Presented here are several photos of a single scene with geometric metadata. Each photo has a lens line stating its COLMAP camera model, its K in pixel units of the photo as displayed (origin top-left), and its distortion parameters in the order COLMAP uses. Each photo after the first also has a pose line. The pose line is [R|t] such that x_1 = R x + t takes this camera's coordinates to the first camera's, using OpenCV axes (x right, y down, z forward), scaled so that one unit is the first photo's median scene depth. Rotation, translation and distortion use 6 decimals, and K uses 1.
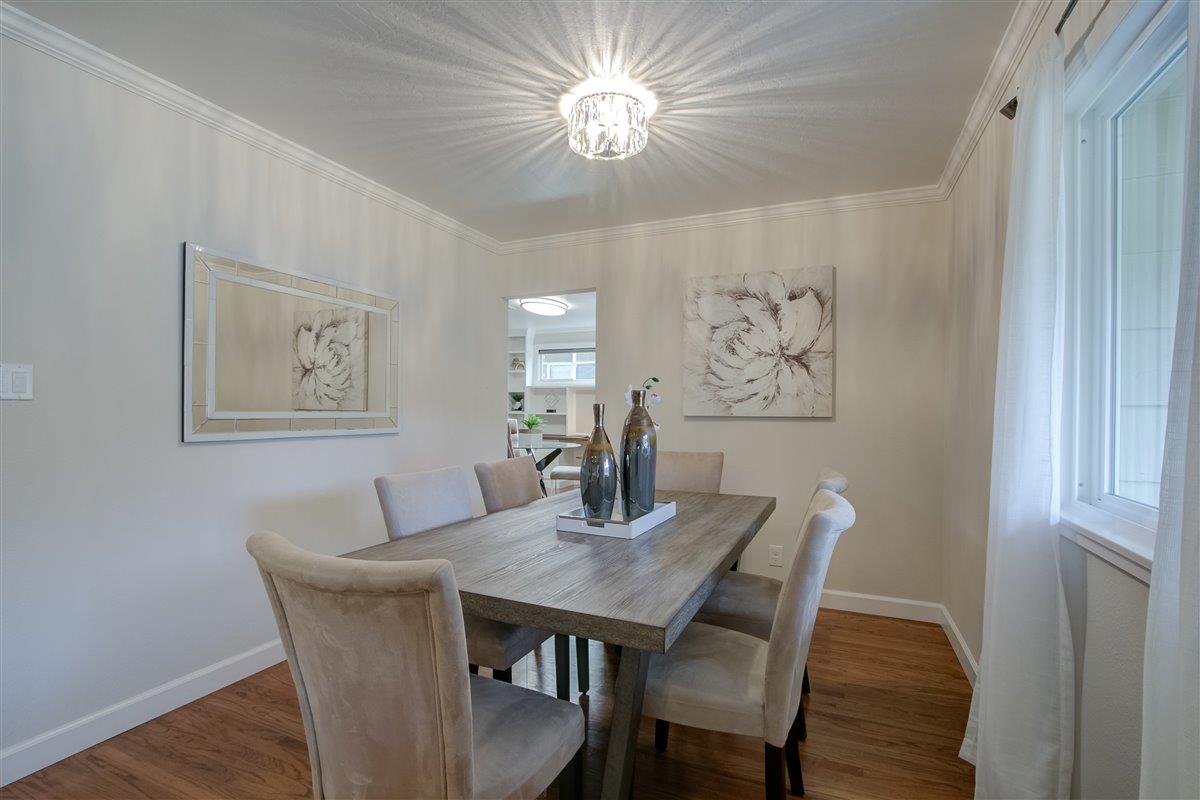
lens RADIAL K [[563.9, 0, 587.1], [0, 563.9, 416.5], [0, 0, 1]] dist [-0.017138, 0.004520]
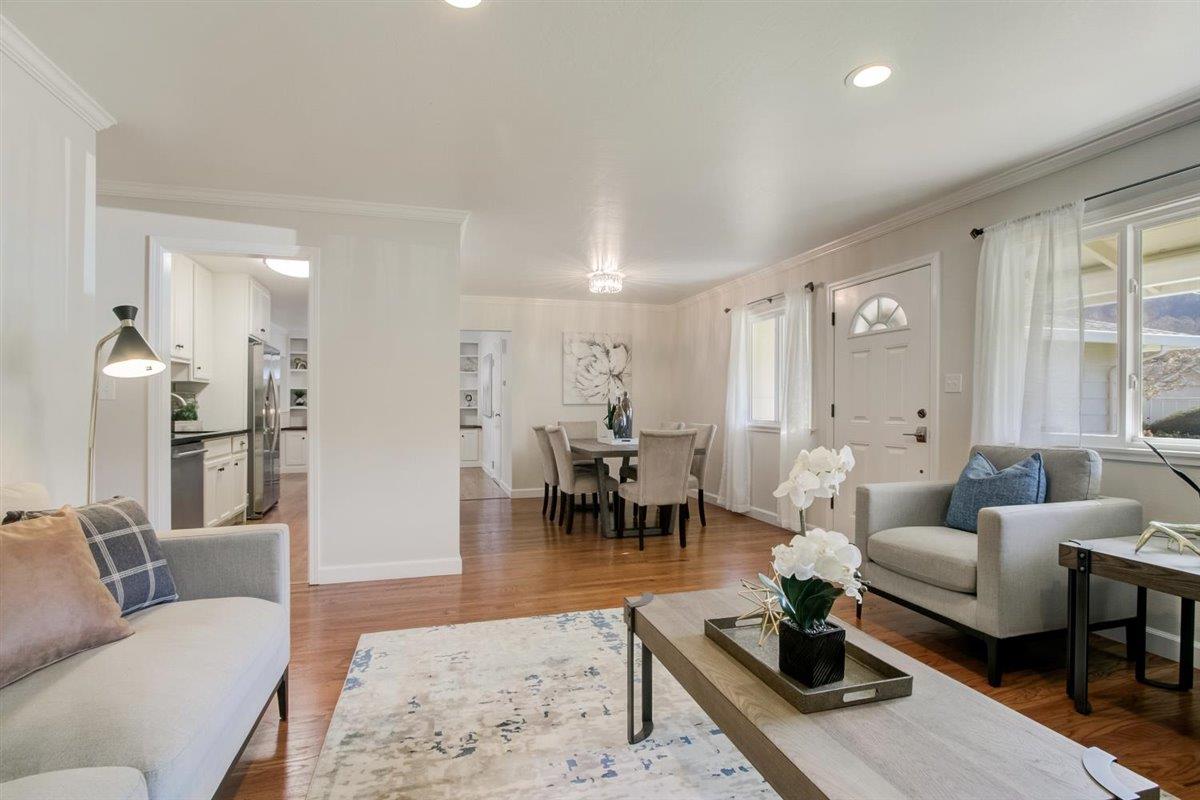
lens RADIAL K [[563.9, 0, 589.8], [0, 563.9, 412.9], [0, 0, 1]] dist [-0.017138, 0.004520]
pose [[0.765393, -0.017602, 0.643322, -1.067510], [0.018350, 0.999816, 0.005524, 0.021235], [-0.643301, 0.007577, 0.765576, -0.553681]]
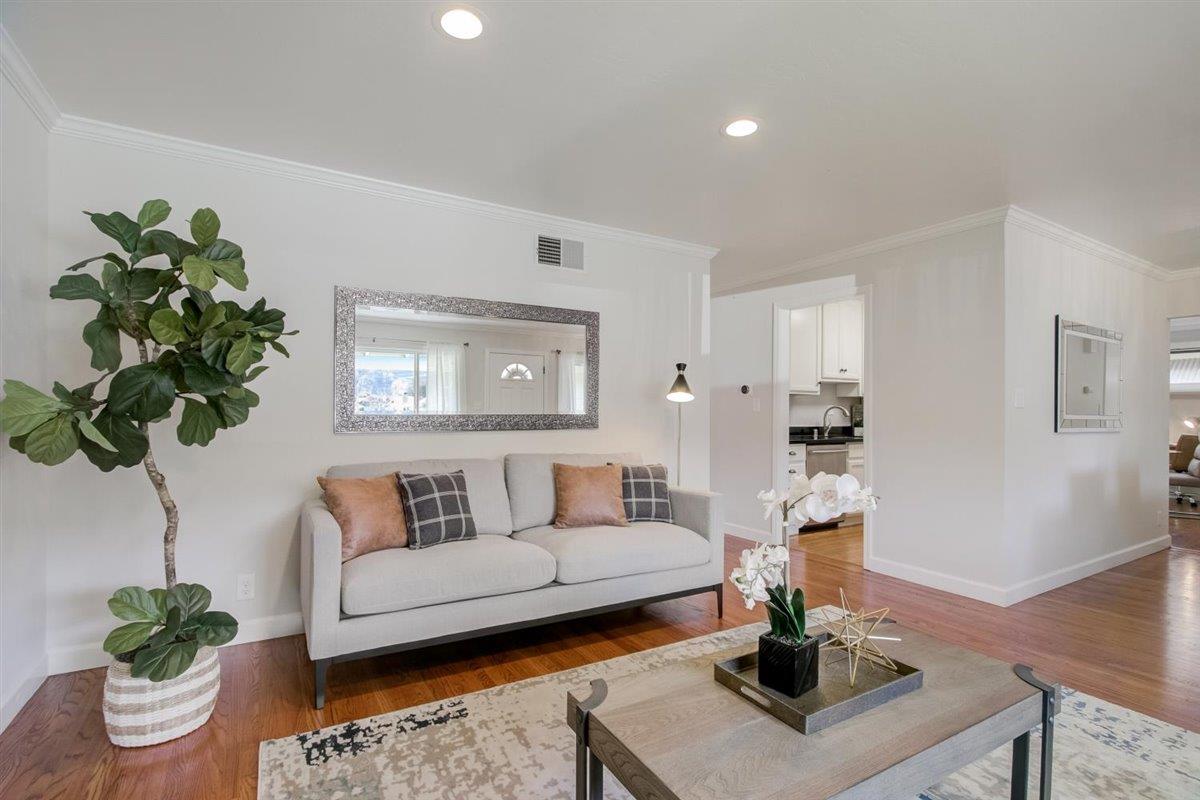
lens RADIAL K [[563.9, 0, 595.6], [0, 563.9, 411.8], [0, 0, 1]] dist [-0.017138, 0.004520]
pose [[0.816533, 0.001294, -0.577297, -0.573917], [-0.012129, 0.999815, -0.014913, 0.016072], [0.577171, 0.019179, 0.816398, -0.775970]]
